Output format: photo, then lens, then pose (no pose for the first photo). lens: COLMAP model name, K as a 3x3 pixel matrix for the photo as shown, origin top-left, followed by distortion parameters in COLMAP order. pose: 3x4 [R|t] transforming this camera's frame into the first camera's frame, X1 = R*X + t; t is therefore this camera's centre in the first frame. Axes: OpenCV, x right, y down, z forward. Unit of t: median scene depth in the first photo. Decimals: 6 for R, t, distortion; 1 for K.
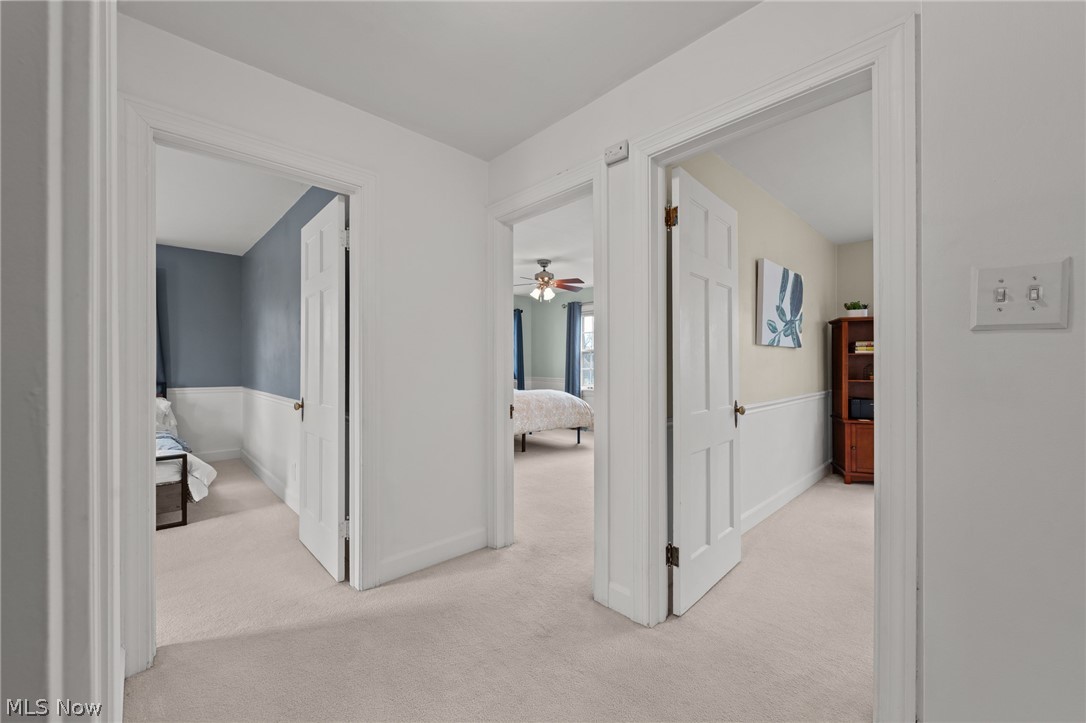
lens RADIAL K [[420.5, 0, 544.6], [0, 420.5, 363.4], [0, 0, 1]] dist [-0.000142, -0.000001]
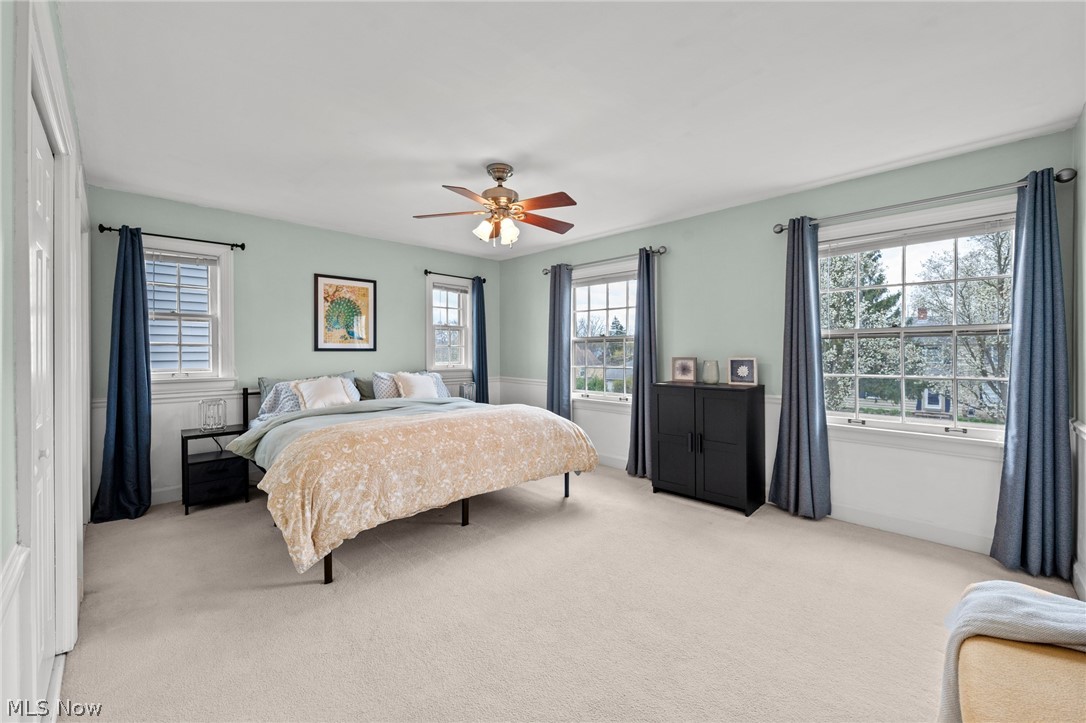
lens RADIAL K [[420.5, 0, 542.1], [0, 420.5, 354.0], [0, 0, 1]] dist [-0.000142, -0.000001]
pose [[0.999908, -0.000696, 0.013574, 0.038963], [0.000633, 0.999989, 0.004684, -0.012721], [-0.013577, -0.004675, 0.999897, 0.415318]]
